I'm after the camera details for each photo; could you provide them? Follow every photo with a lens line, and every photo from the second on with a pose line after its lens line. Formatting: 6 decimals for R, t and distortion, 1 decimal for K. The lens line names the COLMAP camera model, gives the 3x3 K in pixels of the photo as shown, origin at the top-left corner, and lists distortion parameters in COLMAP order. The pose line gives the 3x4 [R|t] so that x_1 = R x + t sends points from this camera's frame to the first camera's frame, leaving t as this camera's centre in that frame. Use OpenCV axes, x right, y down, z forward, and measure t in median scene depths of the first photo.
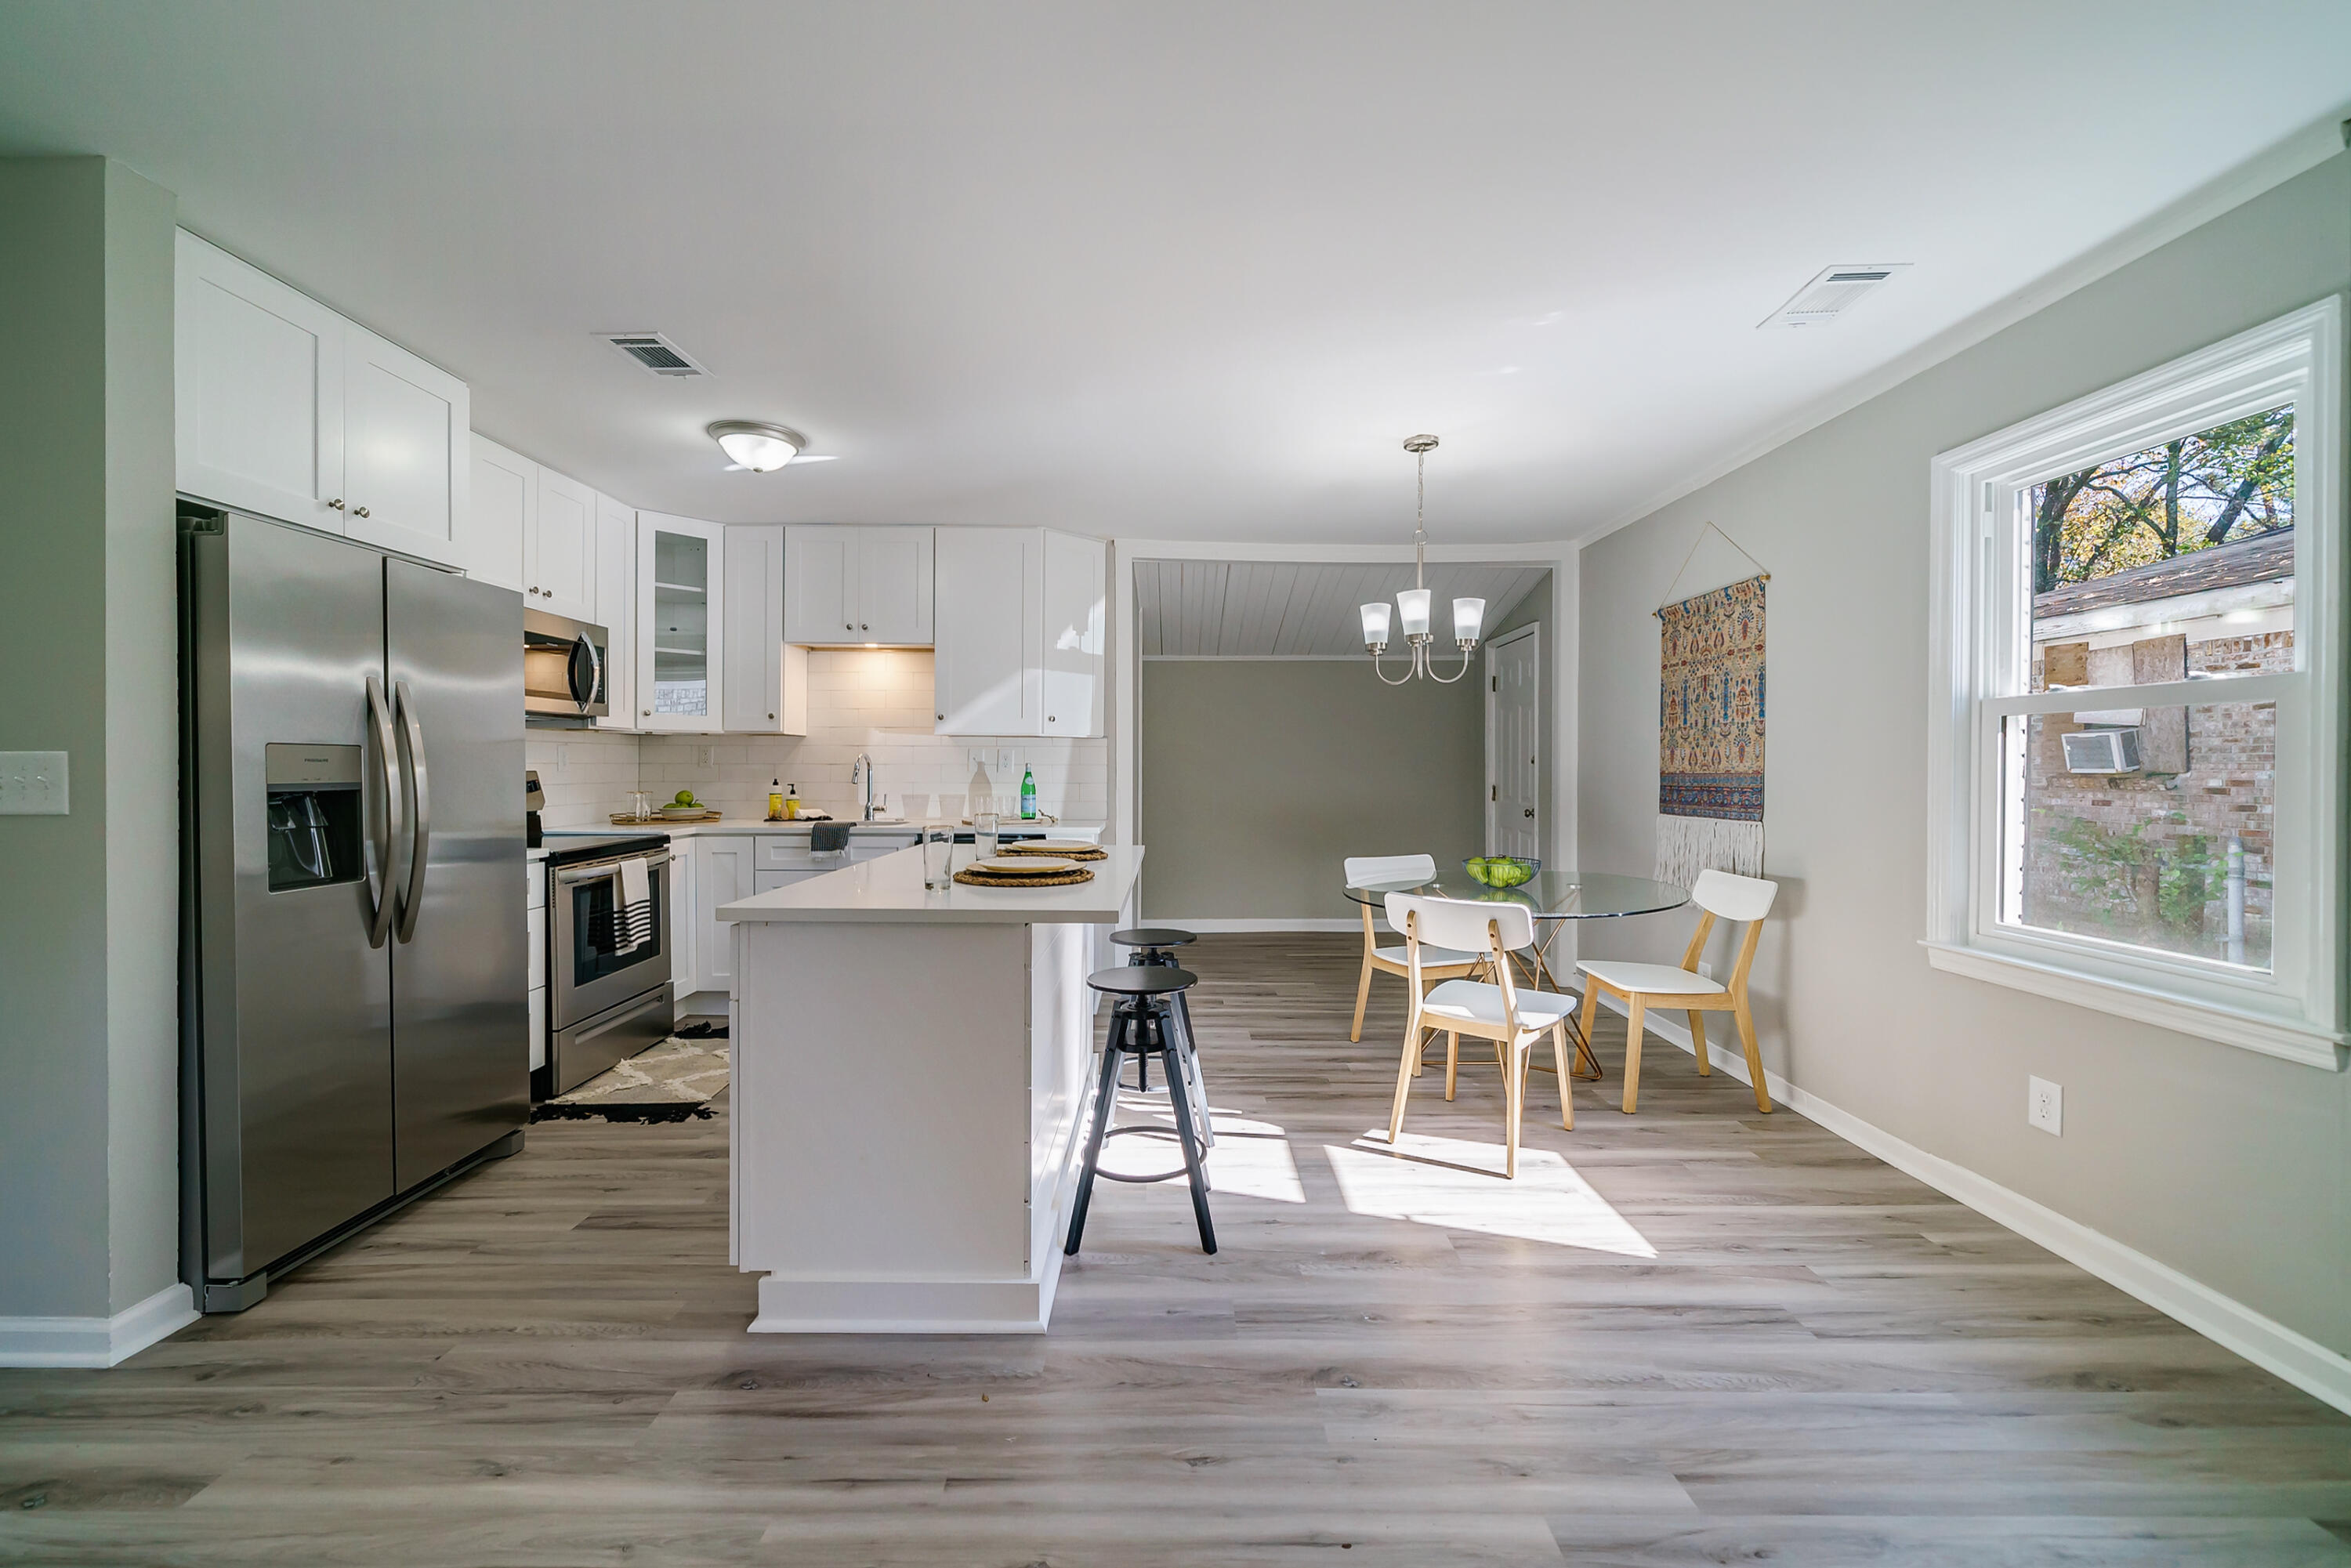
lens RADIAL K [[910.2, 0, 1200.5], [0, 910.2, 771.1], [0, 0, 1]] dist [-0.004362, 0.000392]
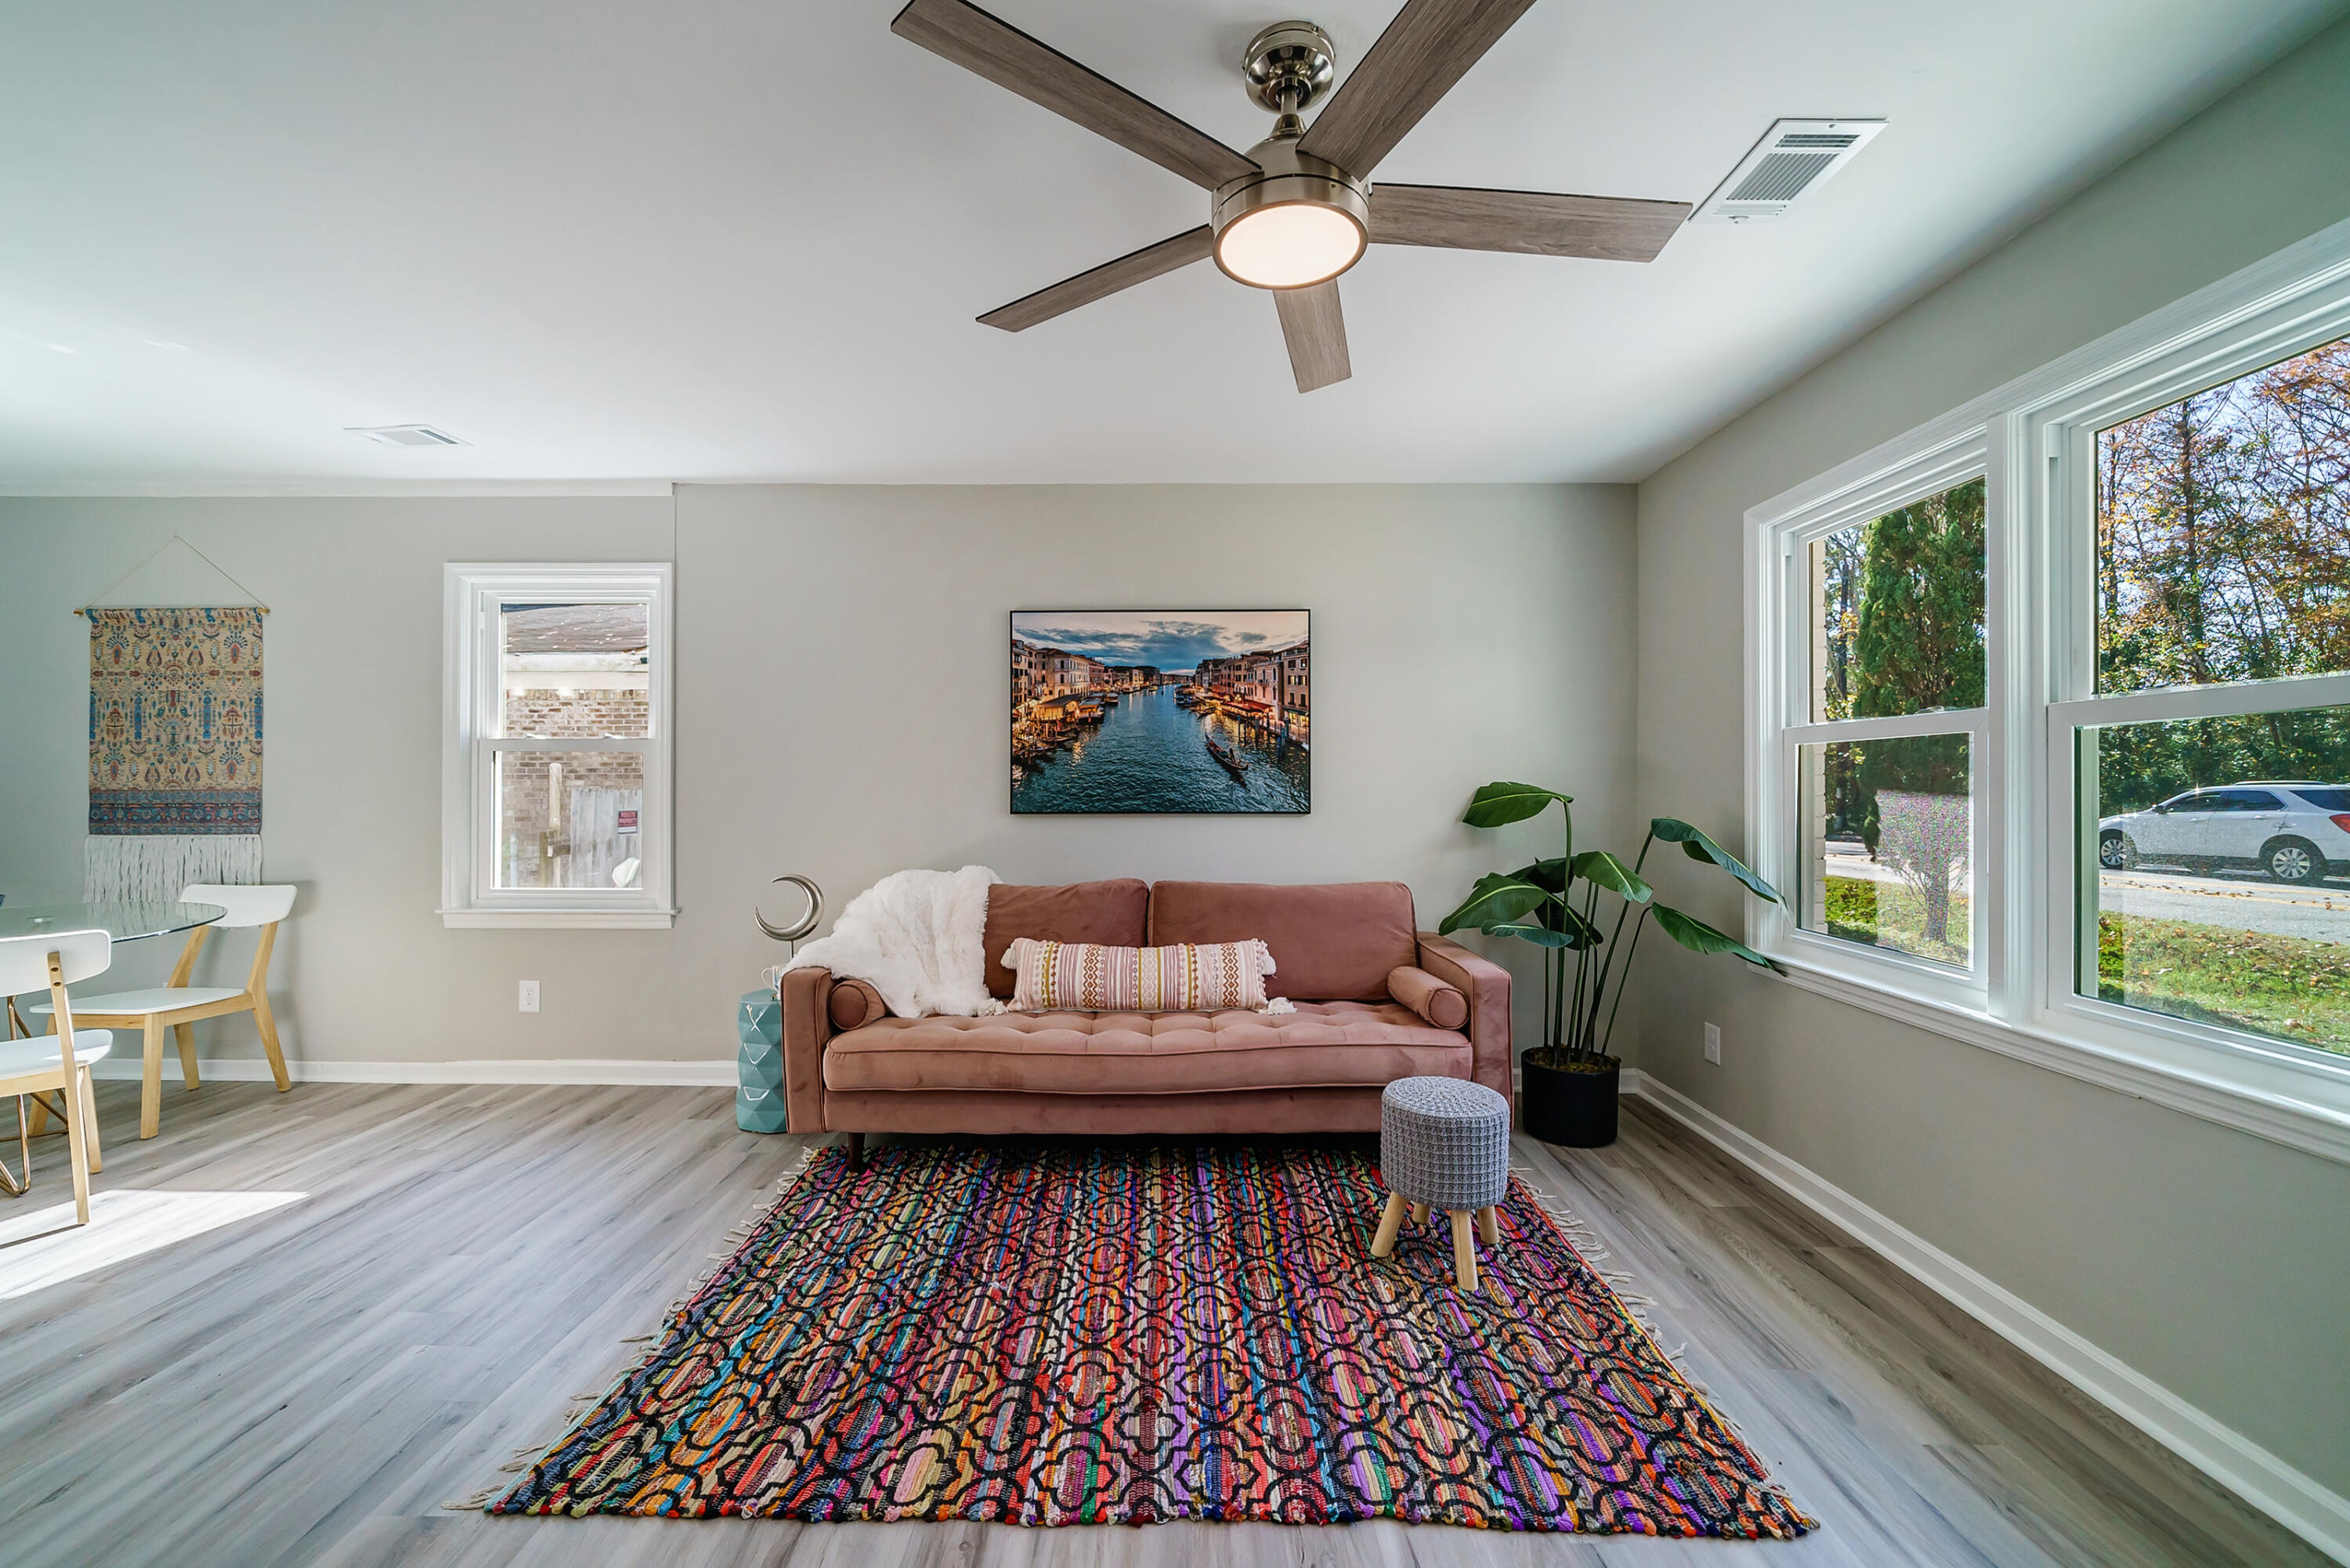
lens RADIAL K [[909.8, 0, 1149.5], [0, 909.8, 787.5], [0, 0, 1]] dist [-0.004362, 0.000392]
pose [[0.031401, -0.003824, 0.999500, -0.411313], [0.001401, 0.999992, 0.003782, -0.002534], [-0.999506, 0.001281, 0.031406, -0.093165]]
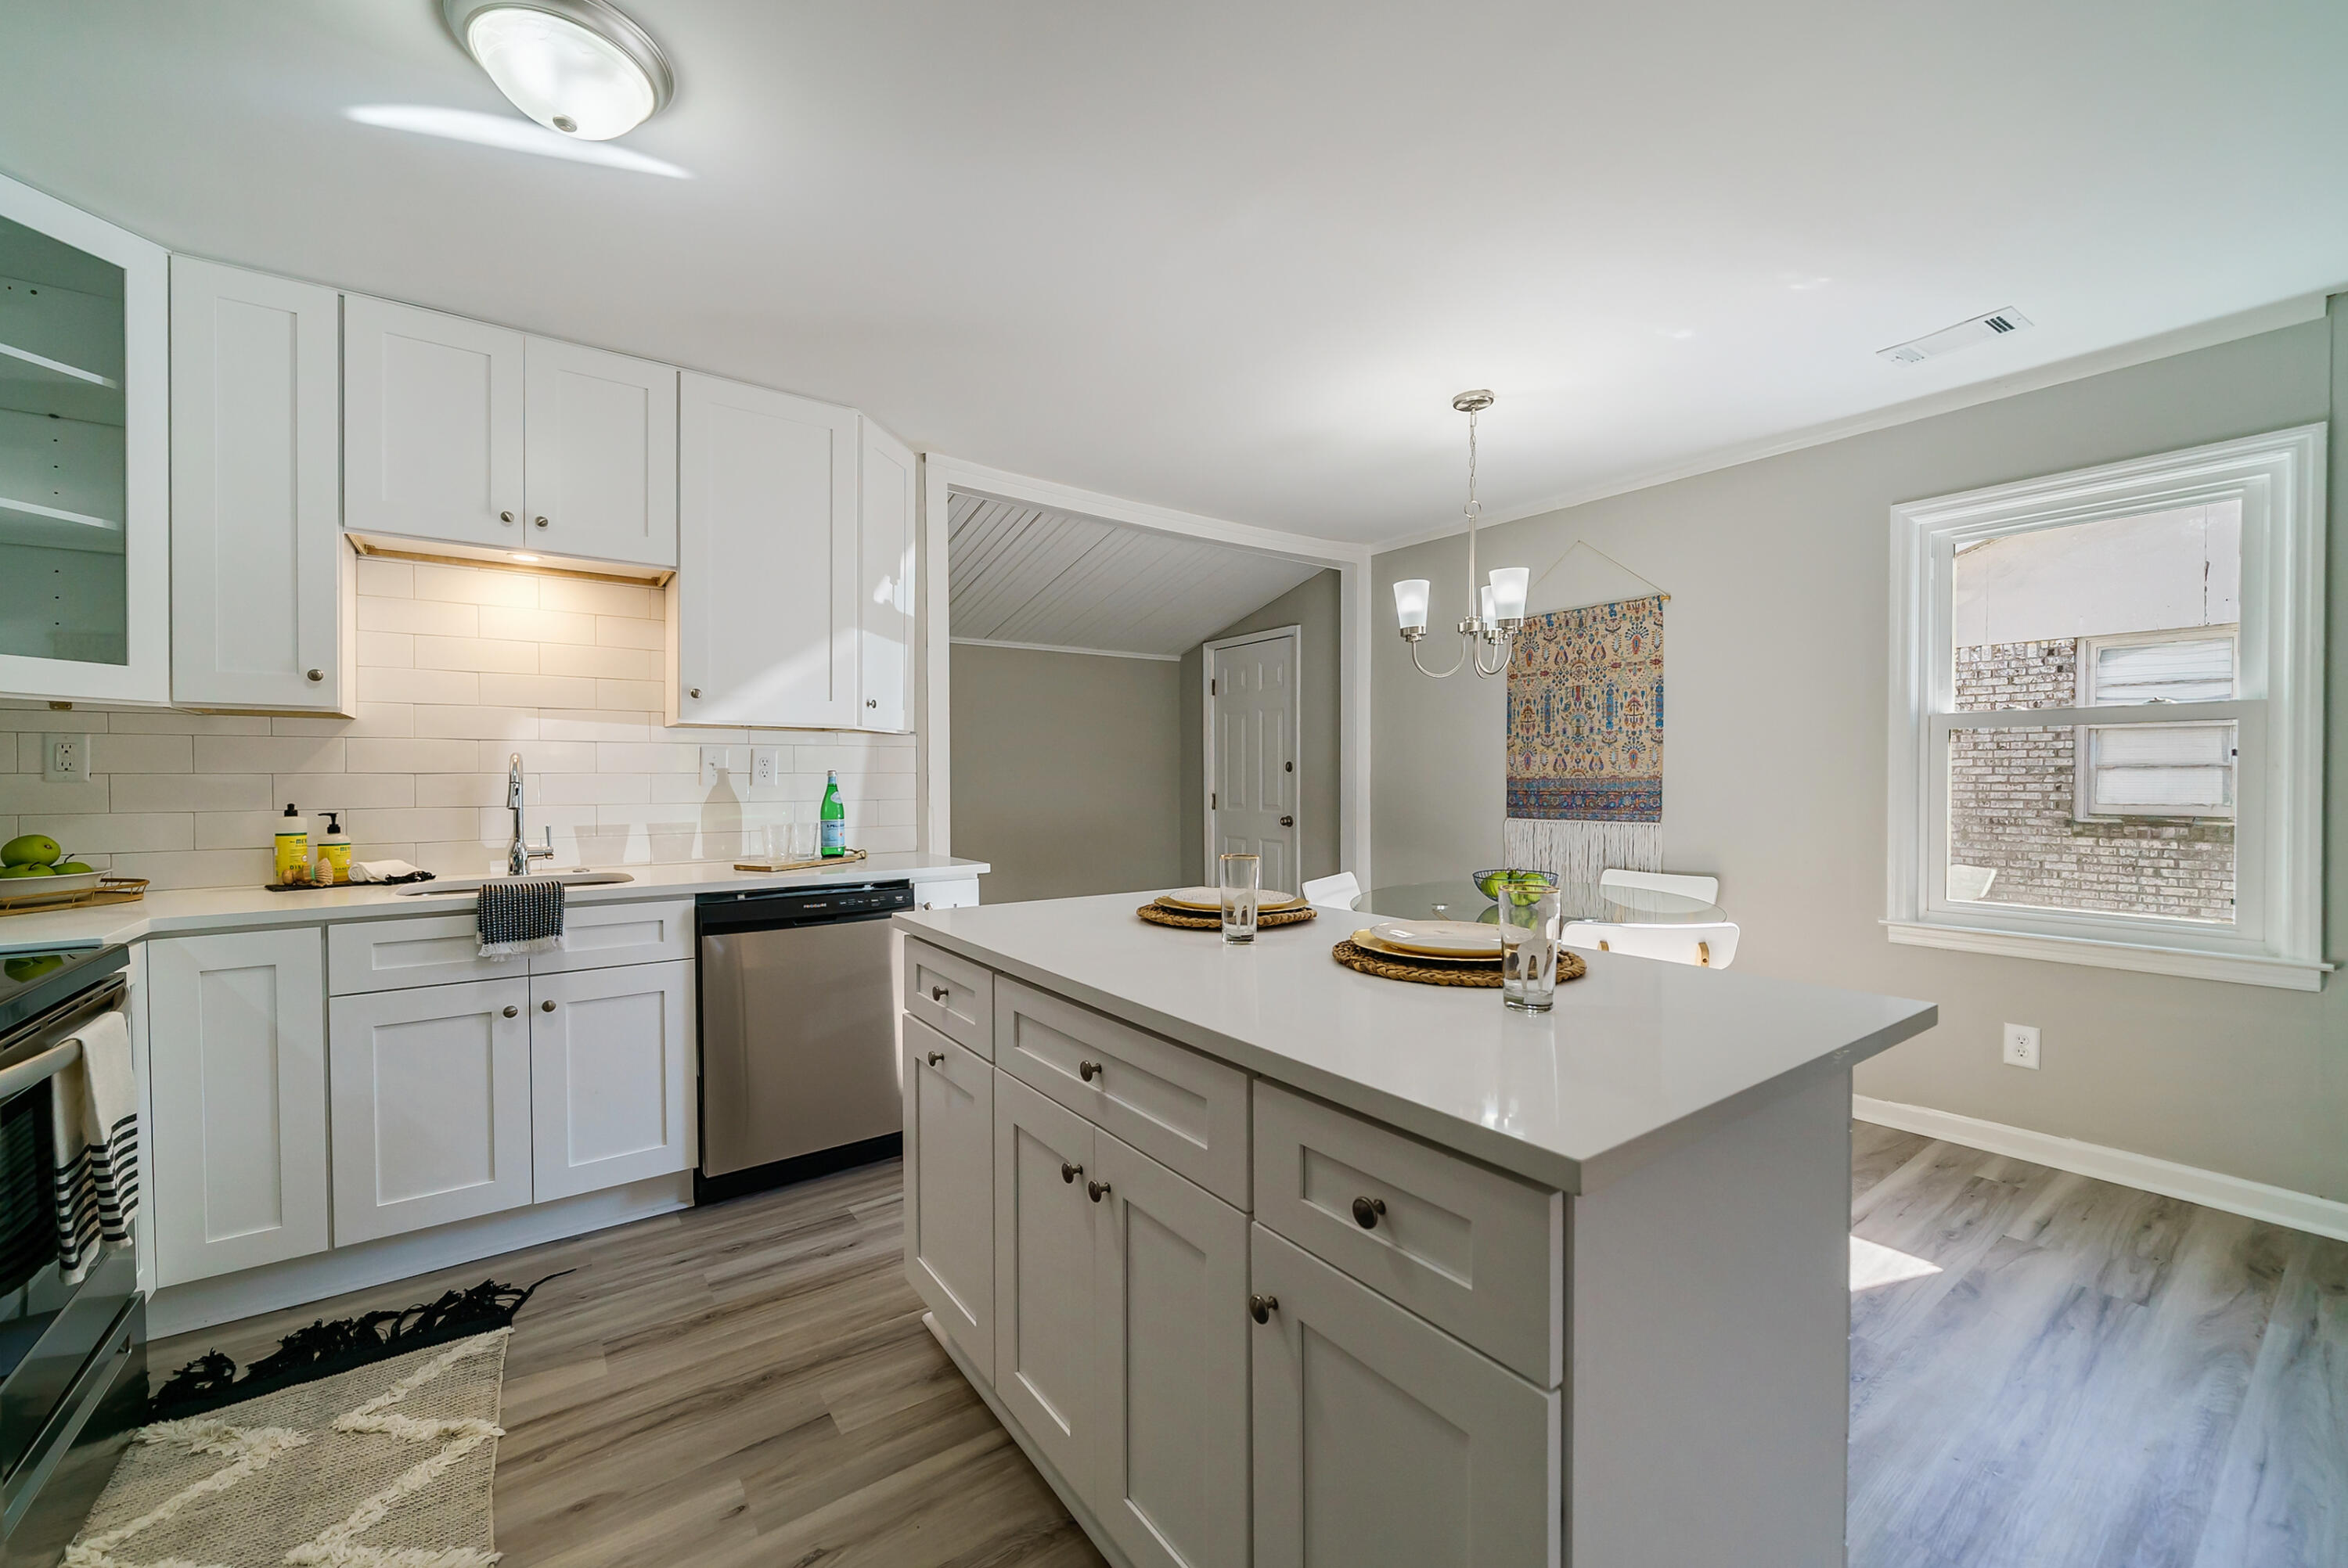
lens RADIAL K [[909.0, 0, 1152.2], [0, 909.0, 786.8], [0, 0, 1]] dist [-0.004362, 0.000392]
pose [[0.822640, -0.012272, 0.568431, -0.474438], [0.007683, 0.999916, 0.010468, -0.002882], [-0.568511, -0.004244, 0.822665, 0.430634]]
